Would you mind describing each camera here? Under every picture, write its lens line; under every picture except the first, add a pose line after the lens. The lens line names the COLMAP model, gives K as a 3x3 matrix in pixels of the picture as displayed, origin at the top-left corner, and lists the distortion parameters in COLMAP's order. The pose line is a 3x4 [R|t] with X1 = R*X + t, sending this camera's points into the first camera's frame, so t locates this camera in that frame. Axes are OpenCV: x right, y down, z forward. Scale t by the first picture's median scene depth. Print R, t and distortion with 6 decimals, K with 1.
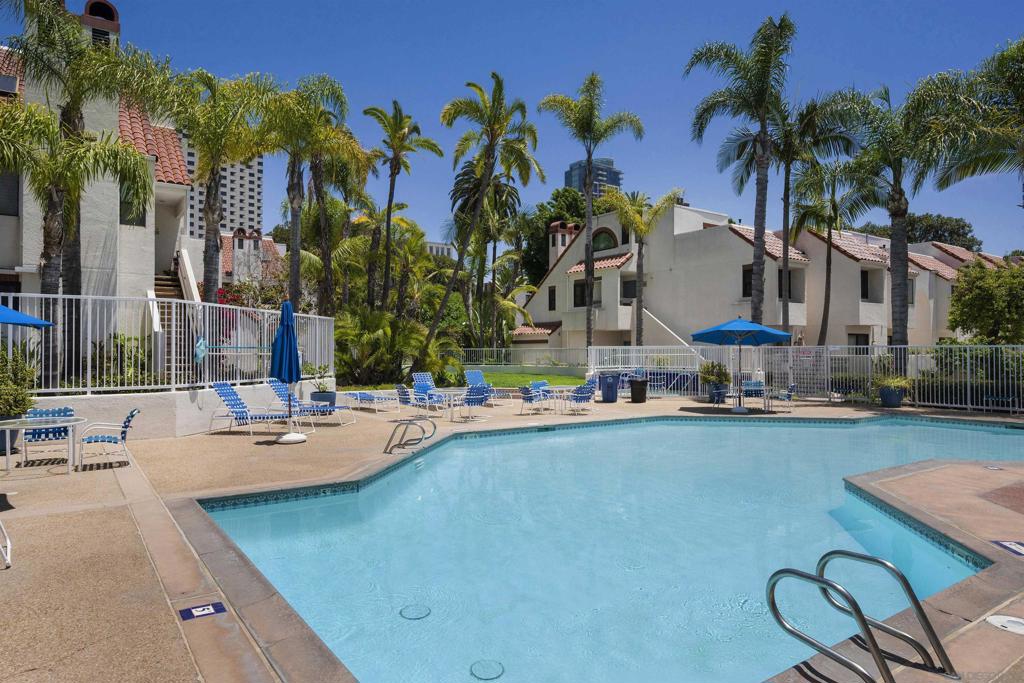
lens RADIAL K [[636.8, 0, 512.0], [0, 636.8, 341.5], [0, 0, 1]] dist [0.001239, -0.000140]
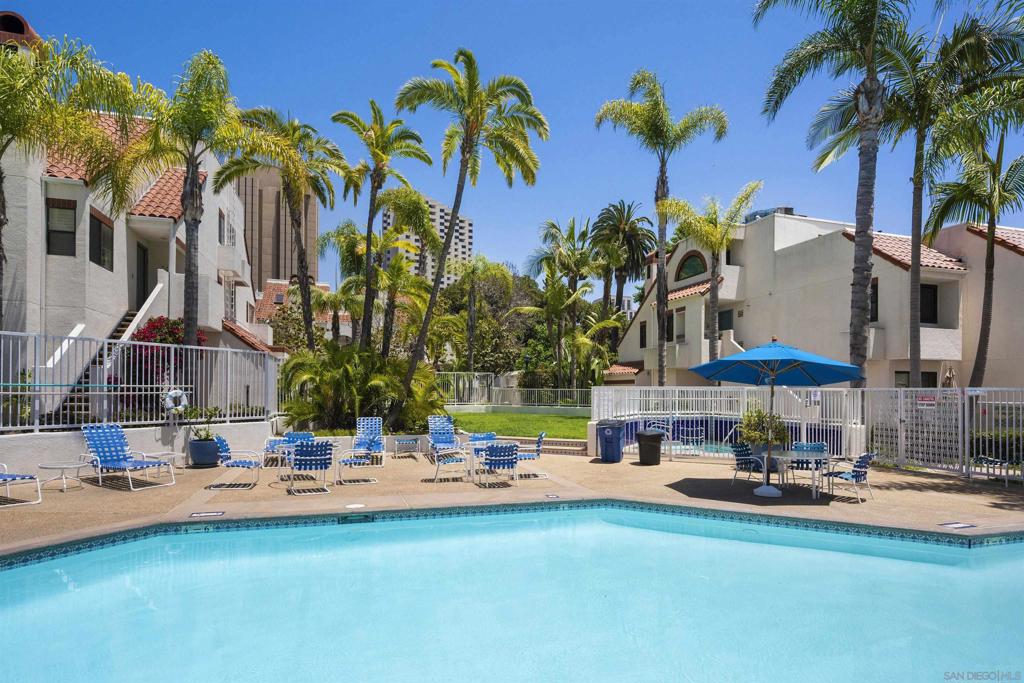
lens RADIAL K [[549.5, 0, 509.8], [0, 549.5, 390.1], [0, 0, 1]] dist [0.002561, 0.001016]
pose [[0.951056, 0.007970, -0.308915, 0.192834], [-0.003553, 0.999883, 0.014858, 0.001993], [0.308998, -0.013033, 0.950973, 0.281274]]
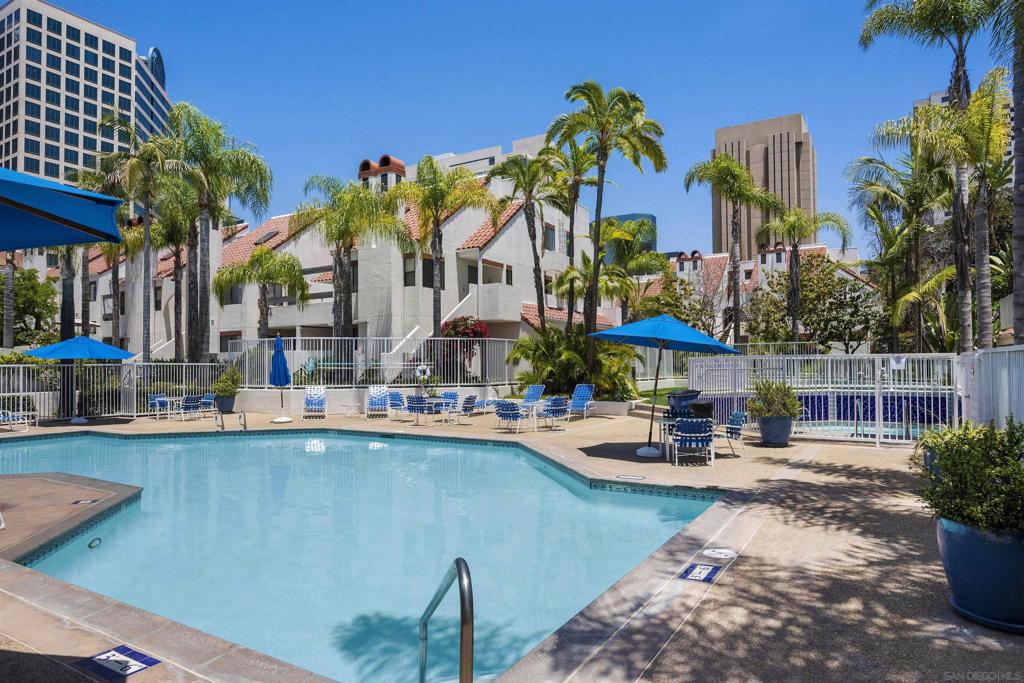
lens RADIAL K [[610.7, 0, 512.4], [0, 610.7, 362.4], [0, 0, 1]] dist [0.000276, 0.000916]
pose [[0.399952, -0.003880, -0.916528, 0.617584], [0.022582, 0.999729, 0.005622, 0.003358], [0.916258, -0.022945, 0.399931, 0.414293]]
